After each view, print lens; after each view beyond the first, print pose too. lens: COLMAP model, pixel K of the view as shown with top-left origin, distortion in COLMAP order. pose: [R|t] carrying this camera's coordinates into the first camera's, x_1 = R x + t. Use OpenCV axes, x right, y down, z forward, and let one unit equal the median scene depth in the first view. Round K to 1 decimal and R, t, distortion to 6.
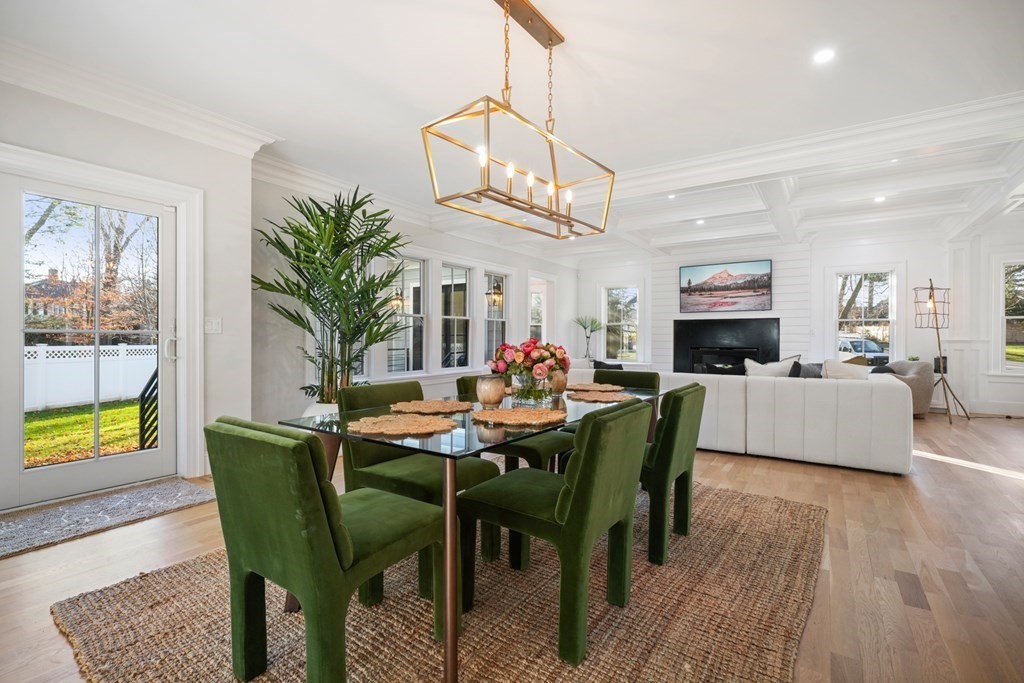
lens RADIAL K [[473.3, 0, 512.0], [0, 473.3, 341.5], [0, 0, 1]] dist [-0.001740, -0.000058]
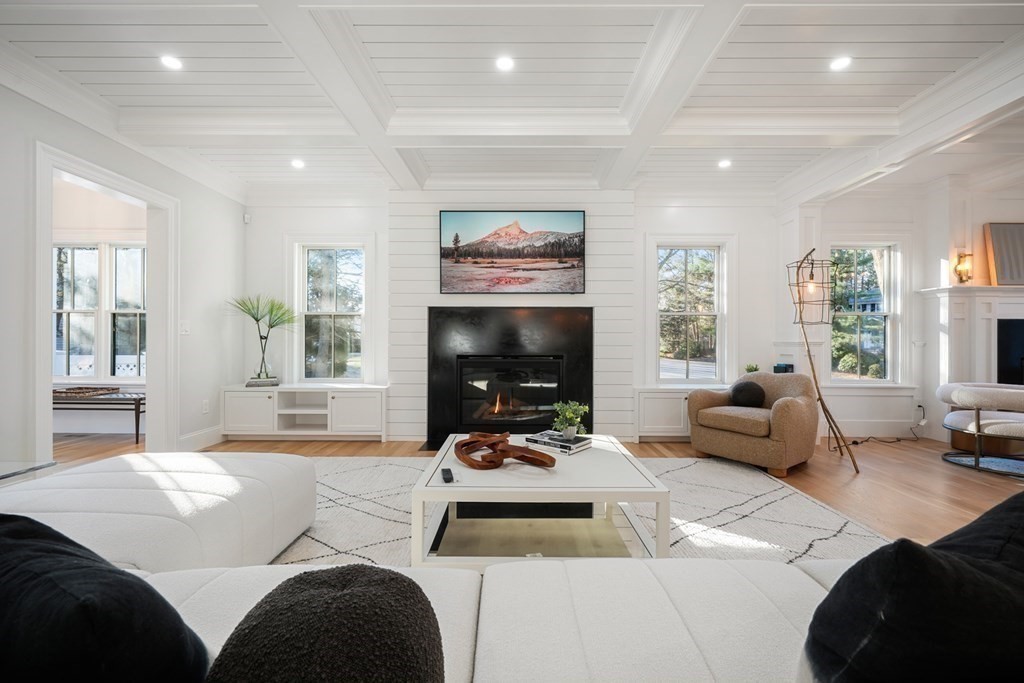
lens RADIAL K [[430.9, 0, 512.0], [0, 430.9, 341.5], [0, 0, 1]] dist [-0.000499, -0.000044]
pose [[0.836939, -0.002057, 0.547292, 0.154169], [0.003726, 0.999991, -0.001939, -0.003039], [-0.547284, 0.003662, 0.836939, 0.550881]]
